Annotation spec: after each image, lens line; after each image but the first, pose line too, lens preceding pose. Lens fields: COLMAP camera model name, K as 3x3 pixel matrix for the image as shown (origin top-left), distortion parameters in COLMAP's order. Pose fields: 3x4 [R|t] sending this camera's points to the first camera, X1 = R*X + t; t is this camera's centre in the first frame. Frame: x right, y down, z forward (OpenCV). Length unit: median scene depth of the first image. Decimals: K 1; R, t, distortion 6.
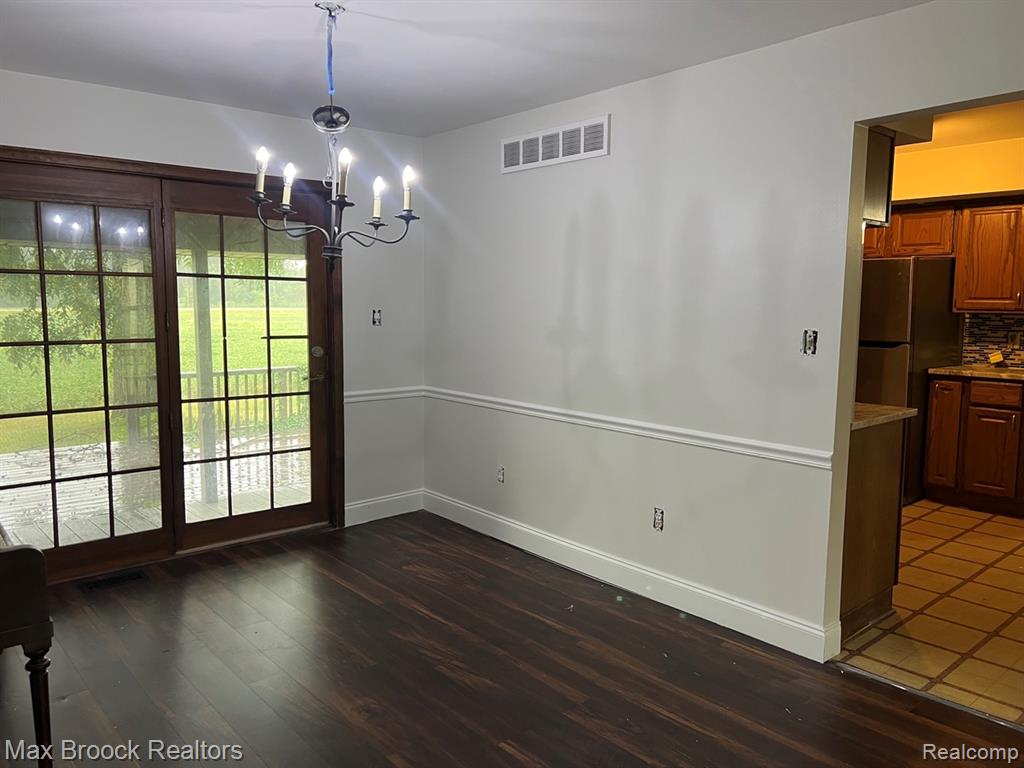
lens RADIAL K [[768.0, 0, 513.3], [0, 768.0, 384.3], [0, 0, 1]] dist [0.073128, -0.070125]
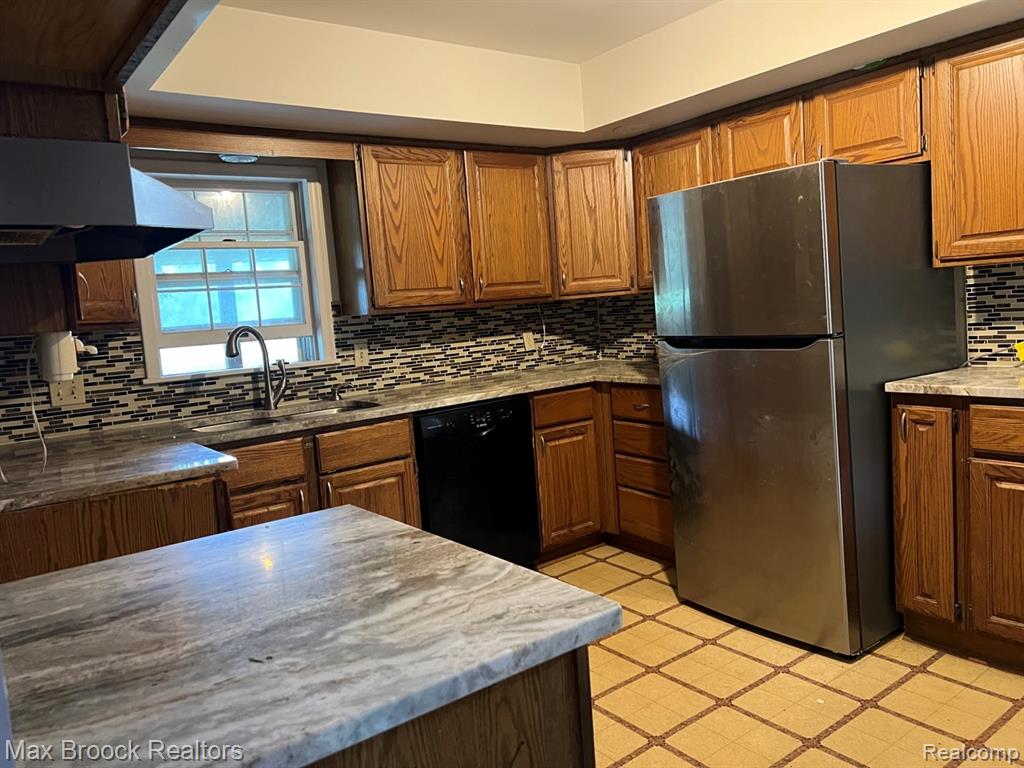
lens RADIAL K [[768.0, 0, 510.0], [0, 768.0, 378.5], [0, 0, 1]] dist [0.073128, -0.070125]
pose [[0.993026, -0.069447, -0.095272, 0.335671], [0.068590, 0.997570, -0.012245, -0.032875], [0.095891, 0.005625, 0.995376, 0.469882]]
